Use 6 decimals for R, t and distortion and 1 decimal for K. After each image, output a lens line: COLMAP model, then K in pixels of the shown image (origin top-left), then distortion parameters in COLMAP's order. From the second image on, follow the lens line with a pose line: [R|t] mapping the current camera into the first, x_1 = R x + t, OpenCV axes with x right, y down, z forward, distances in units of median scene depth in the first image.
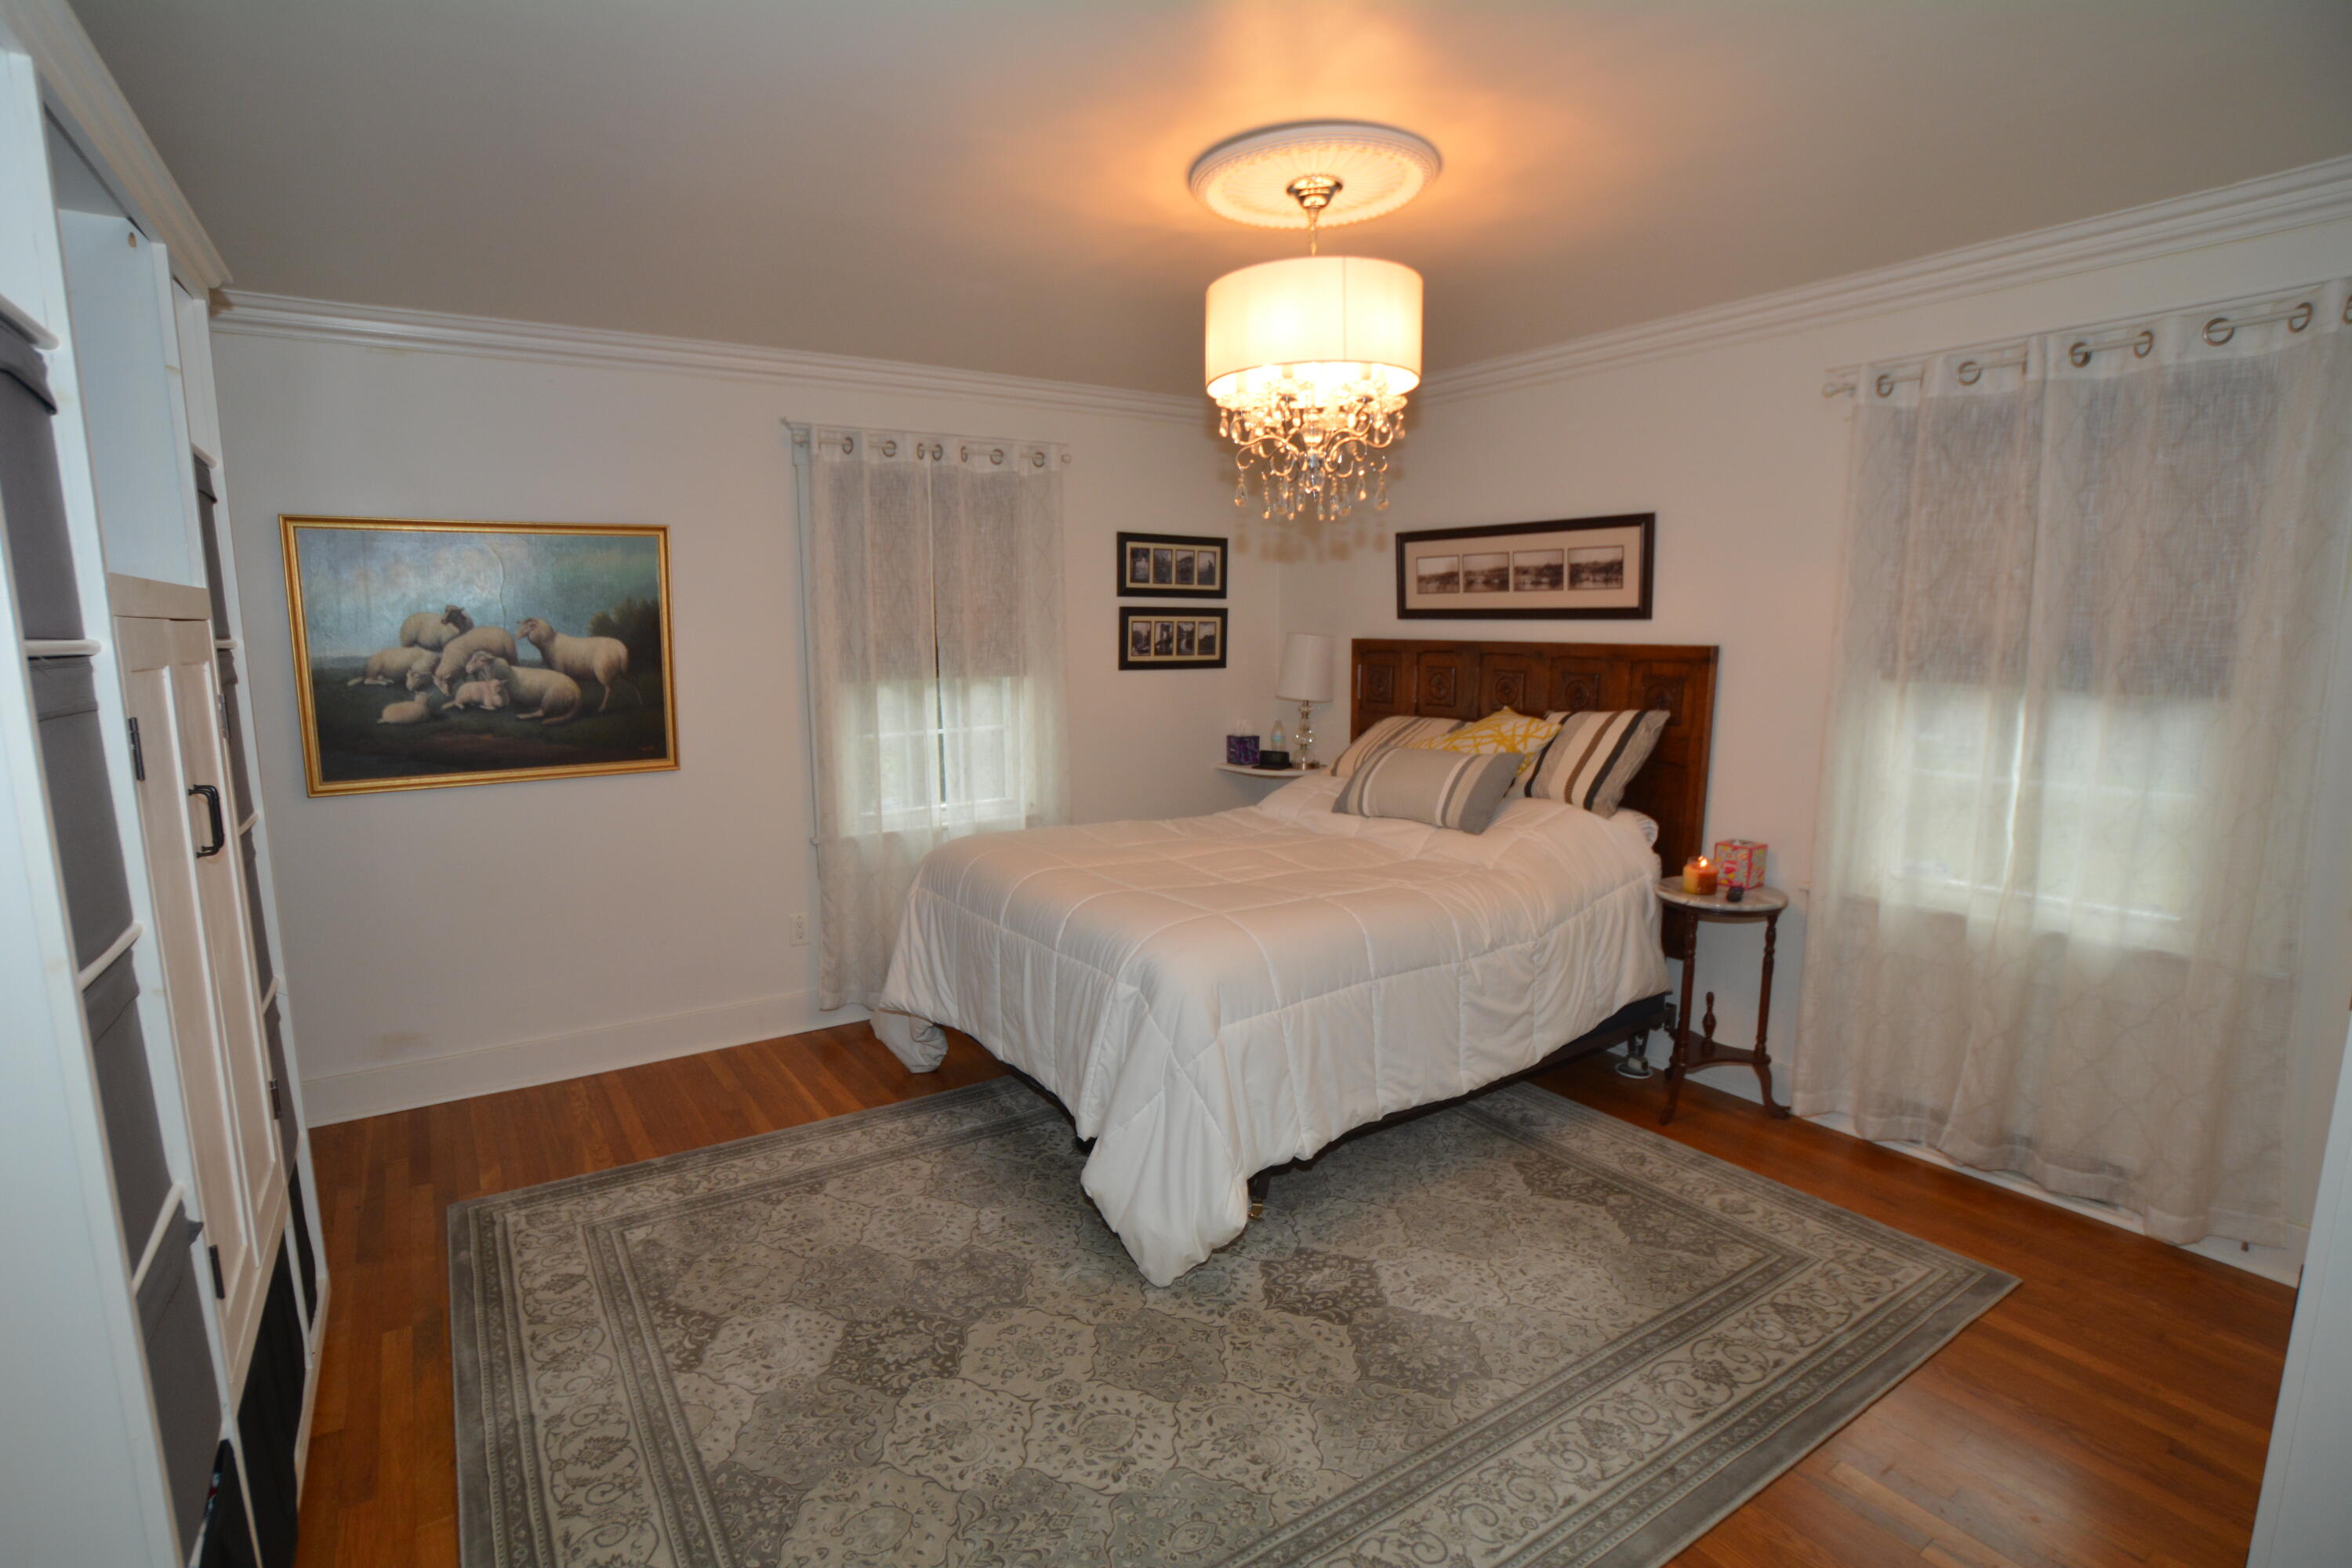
lens RADIAL K [[1120.1, 0, 1160.0], [0, 1120.1, 791.1], [0, 0, 1]] dist [-0.056186, 0.016292]
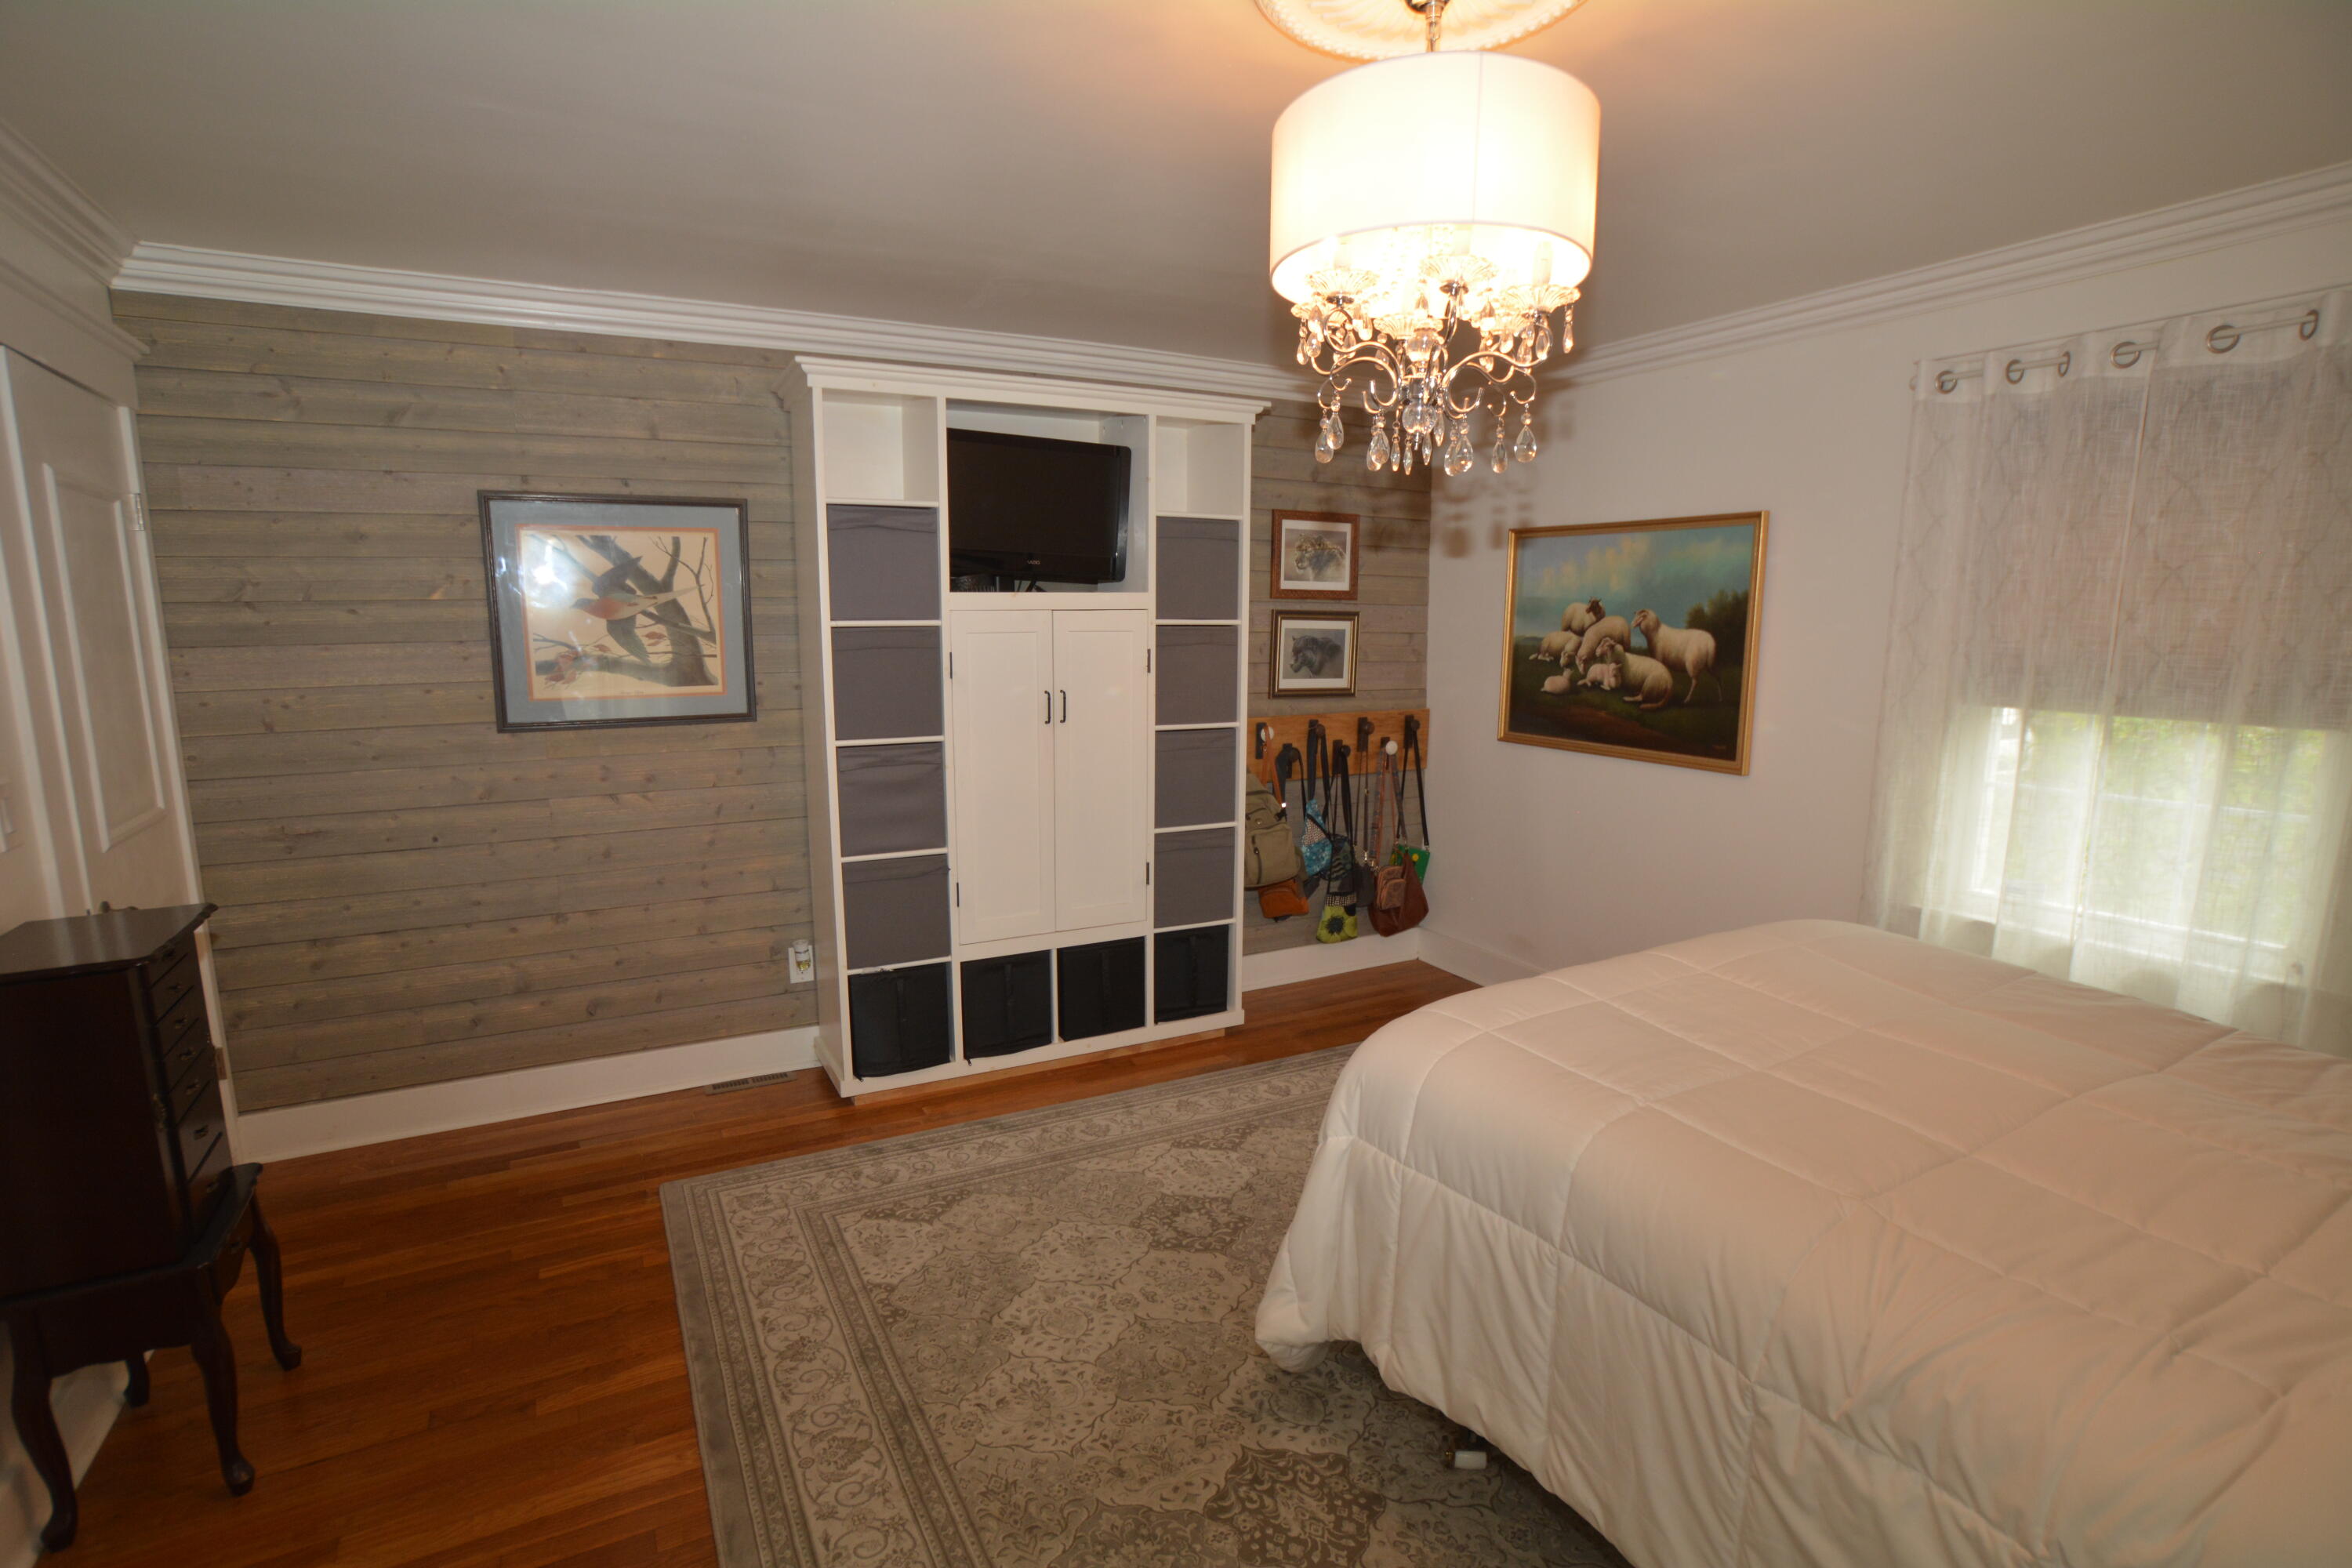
lens RADIAL K [[1120.1, 0, 1117.0], [0, 1120.1, 811.7], [0, 0, 1]] dist [-0.056186, 0.016292]
pose [[-0.103782, 0.184934, -0.977256, 0.581572], [-0.153699, 0.967776, 0.199463, -0.104016], [0.982653, 0.170904, -0.072013, 0.619763]]
